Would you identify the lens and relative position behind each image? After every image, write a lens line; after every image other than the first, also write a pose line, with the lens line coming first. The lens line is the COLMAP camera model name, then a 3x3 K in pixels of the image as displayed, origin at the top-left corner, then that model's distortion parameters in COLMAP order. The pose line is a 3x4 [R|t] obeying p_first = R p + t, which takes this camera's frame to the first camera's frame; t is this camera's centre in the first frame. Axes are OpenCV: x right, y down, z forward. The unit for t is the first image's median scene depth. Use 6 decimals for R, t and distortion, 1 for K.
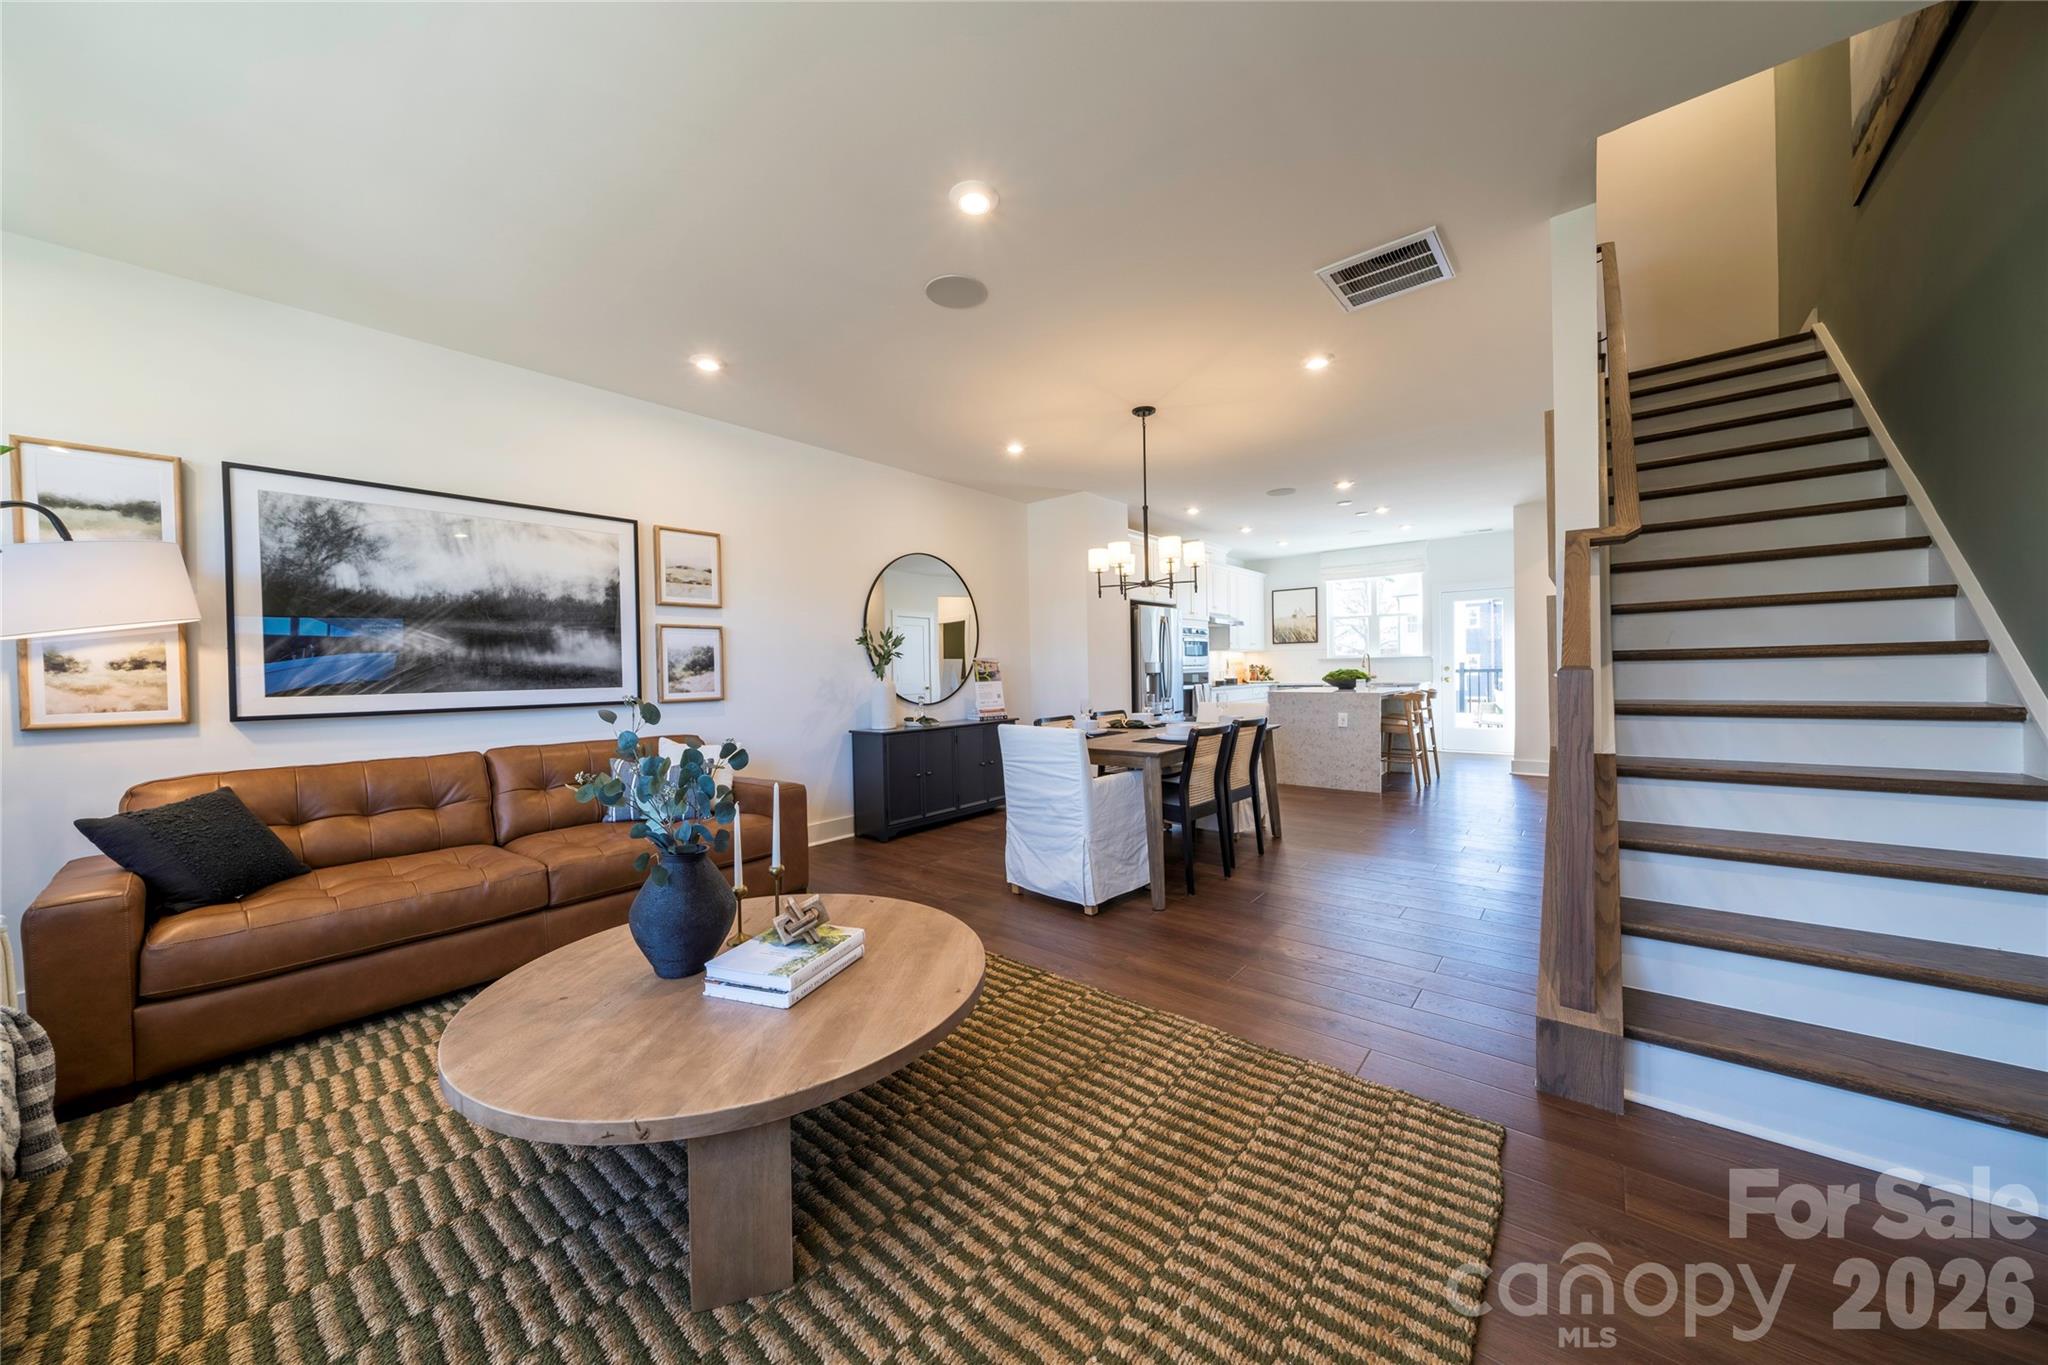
lens RADIAL K [[701.1, 0, 1020.0], [0, 701.1, 686.5], [0, 0, 1]] dist [-0.005690, -0.000168]
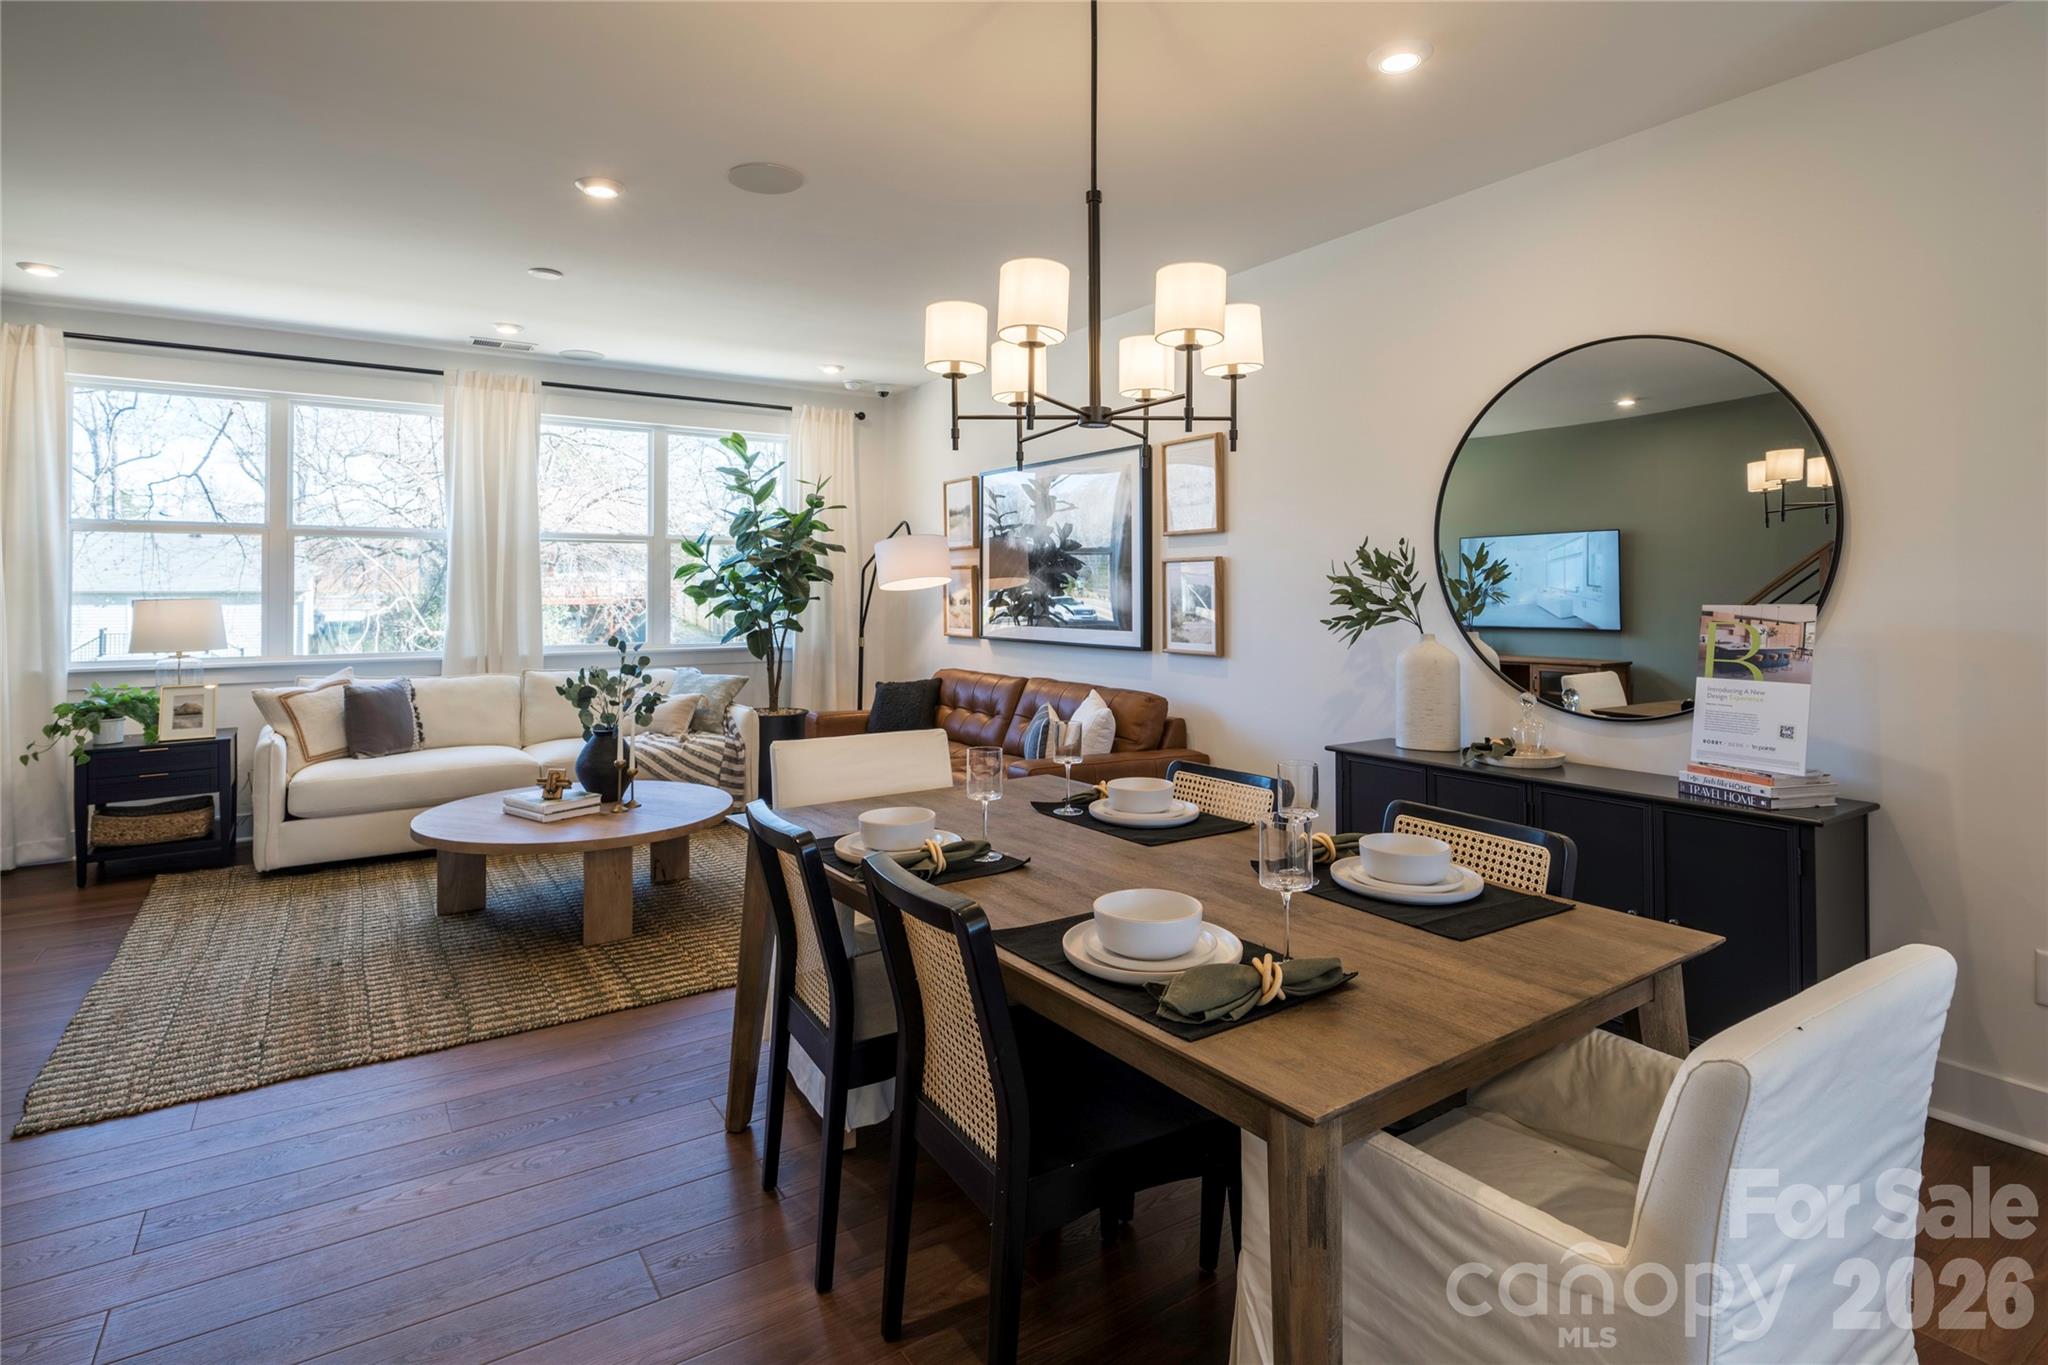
lens RADIAL K [[1028.1, 0, 1007.1], [0, 1028.1, 568.9], [0, 0, 1]] dist [-0.000574, -0.003635]
pose [[-0.290029, 0.000422, -0.957018, 0.411037], [-0.012854, 0.999908, 0.004337, -0.045872], [0.956932, 0.013559, -0.289997, 0.675080]]
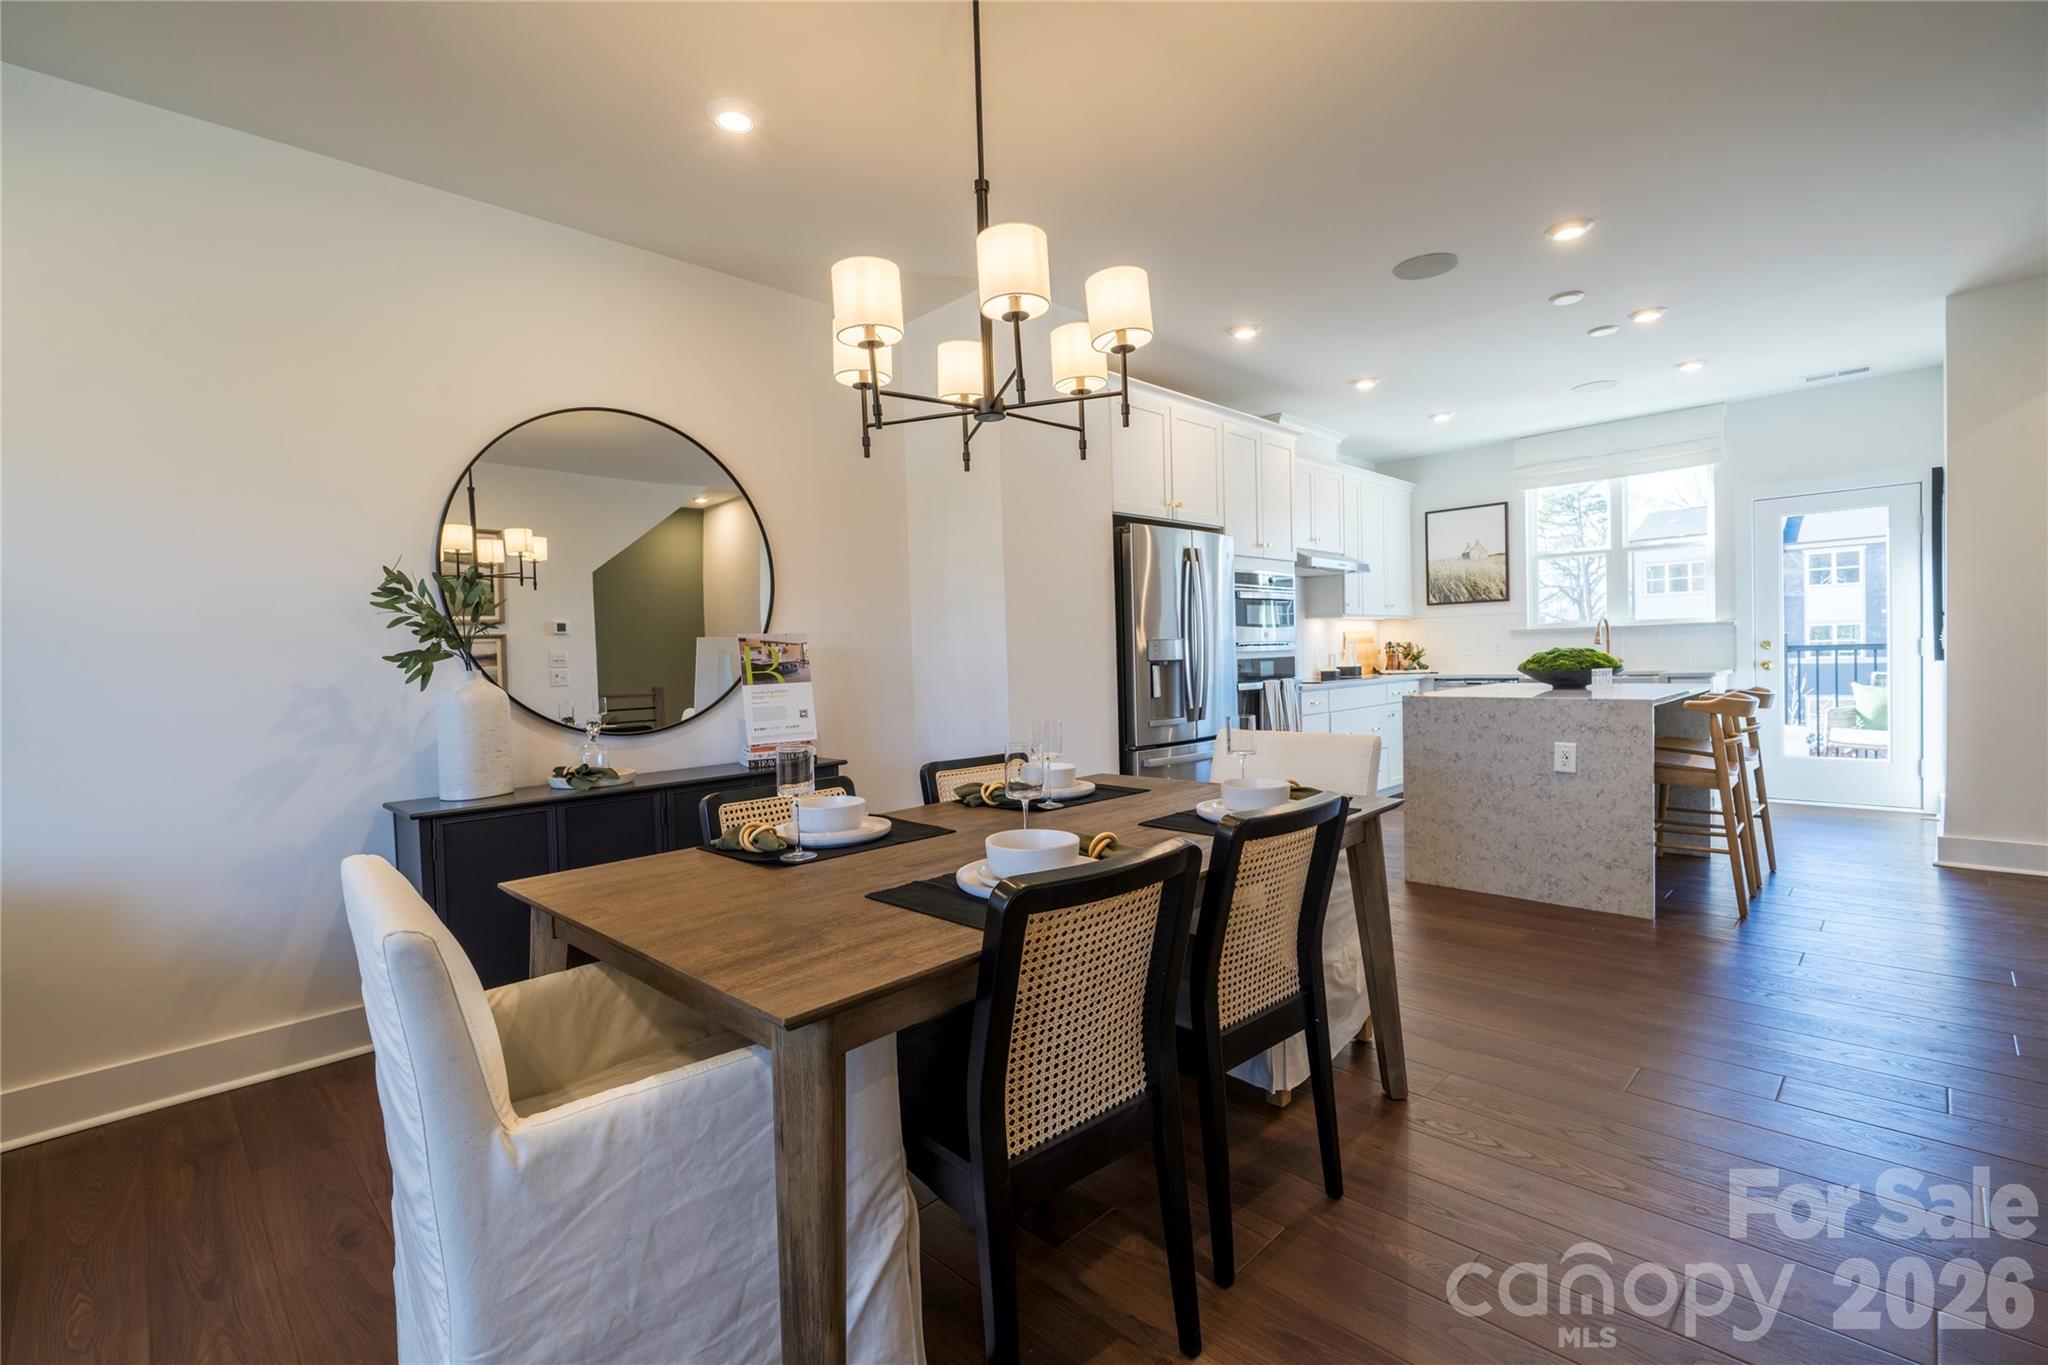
lens RADIAL K [[934.6, 0, 1024.7], [0, 934.6, 686.4], [0, 0, 1]] dist [0.000135, 0.000320]
pose [[0.996800, -0.008943, -0.079439, 0.140387], [0.009670, 0.999915, 0.008774, -0.007777], [0.079353, -0.009514, 0.996801, 0.324855]]
